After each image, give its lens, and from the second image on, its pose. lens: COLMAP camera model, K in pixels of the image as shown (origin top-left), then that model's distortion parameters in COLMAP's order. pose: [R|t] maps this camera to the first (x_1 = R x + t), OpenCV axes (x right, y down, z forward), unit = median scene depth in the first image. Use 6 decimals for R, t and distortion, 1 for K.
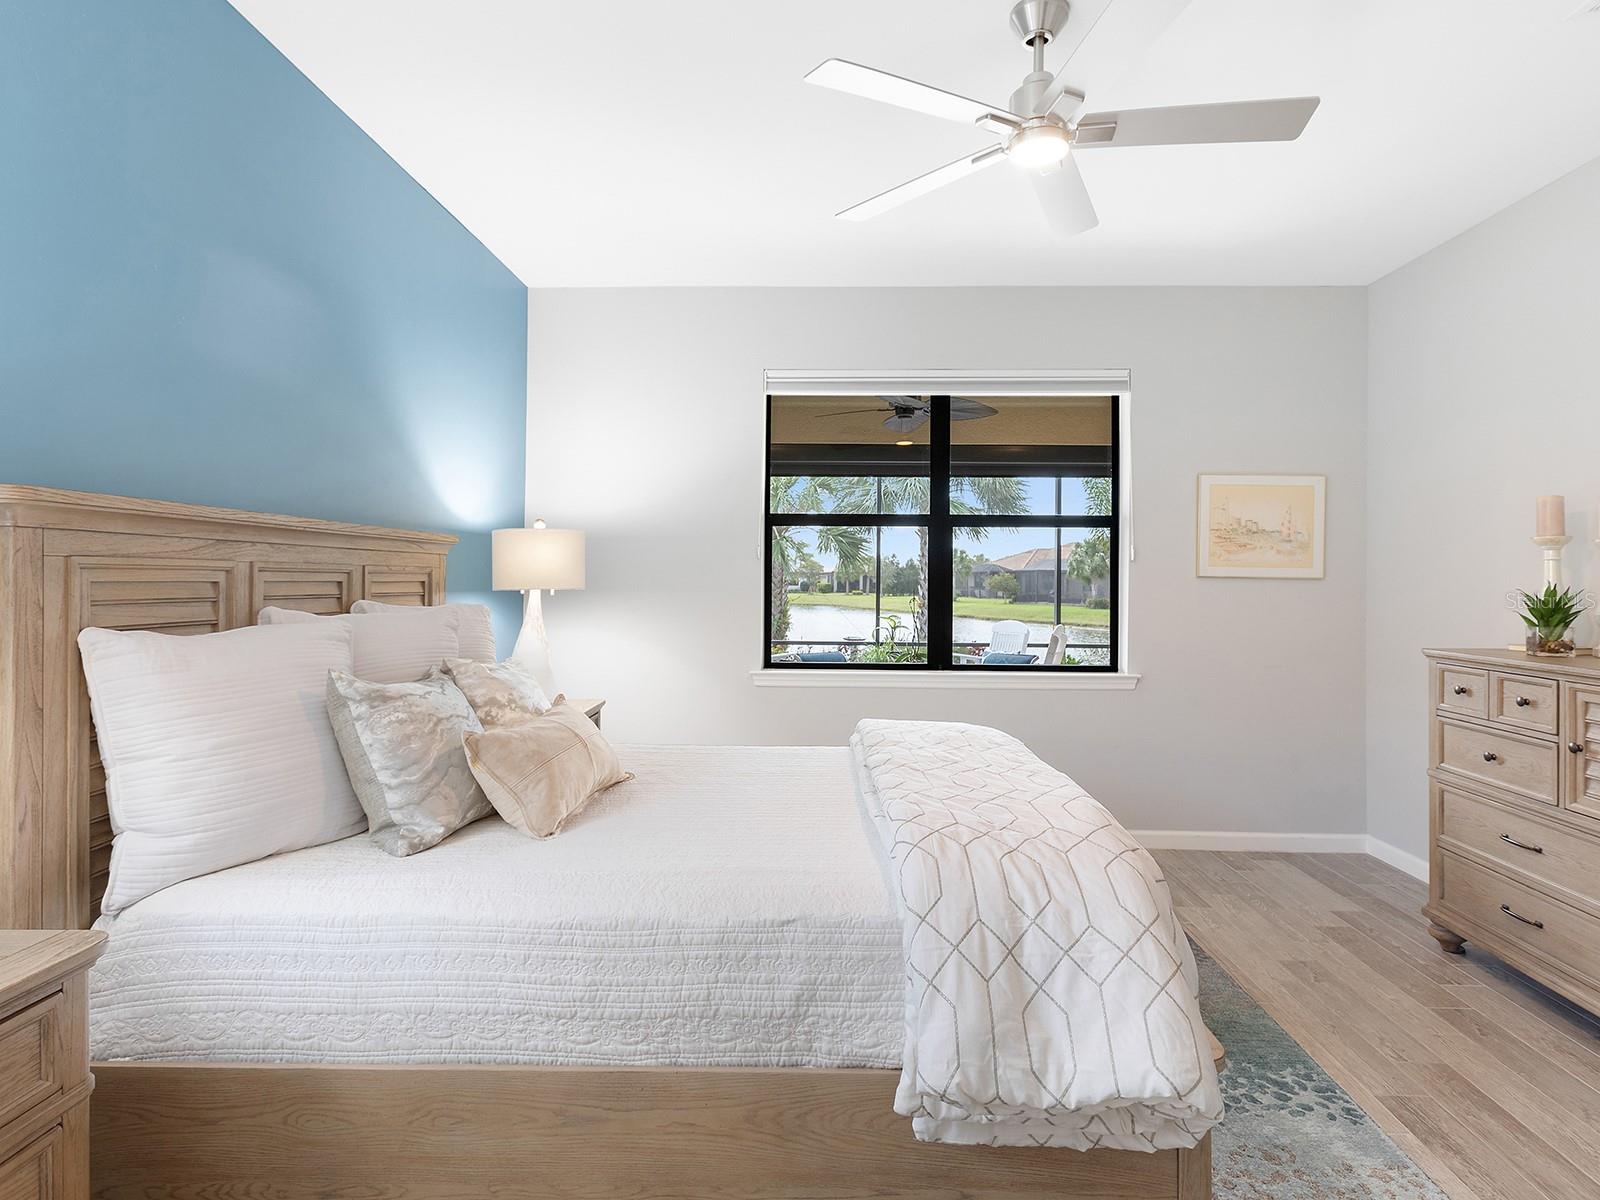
lens RADIAL K [[814.5, 0, 823.4], [0, 814.5, 607.6], [0, 0, 1]] dist [0.000753, 0.000011]
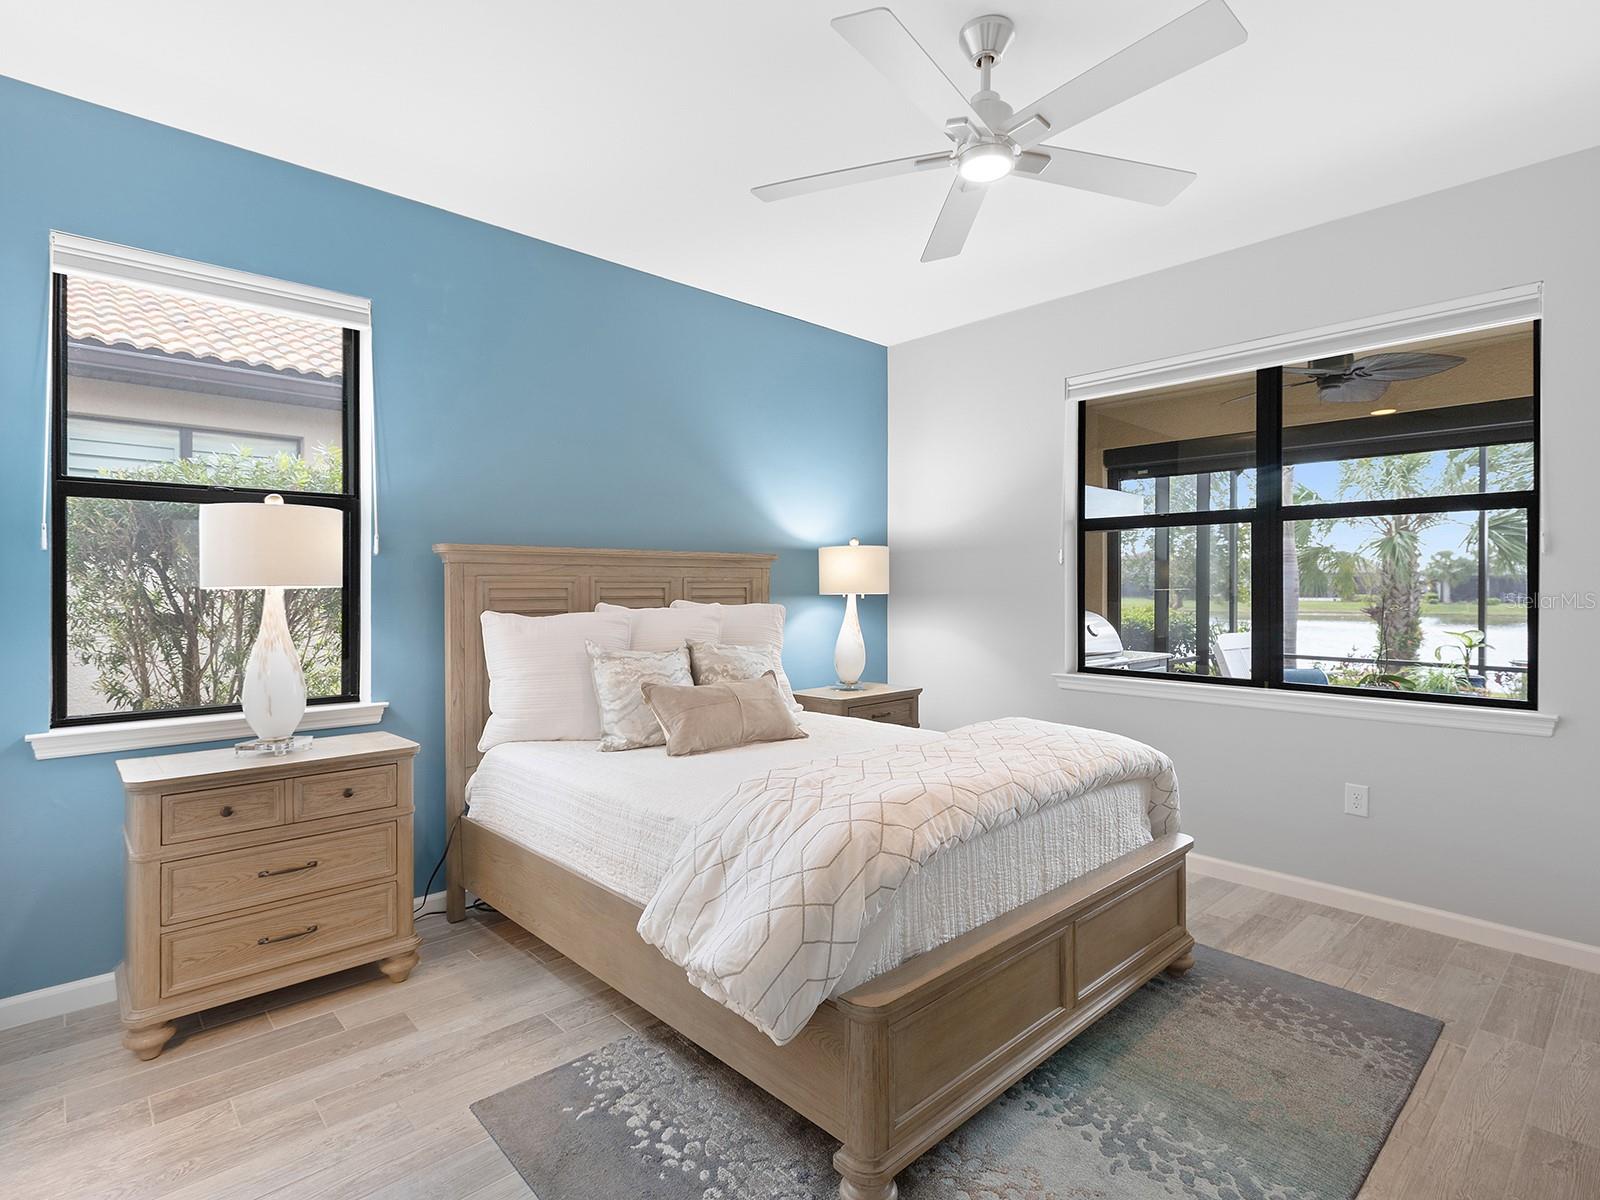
lens RADIAL K [[814.1, 0, 806.0], [0, 814.1, 619.7], [0, 0, 1]] dist [-0.000839, -0.000216]
pose [[0.704516, 0.022374, -0.709336, 0.428381], [-0.017582, 0.999746, 0.014072, 0.001465], [0.709471, 0.002557, 0.704730, 0.052331]]
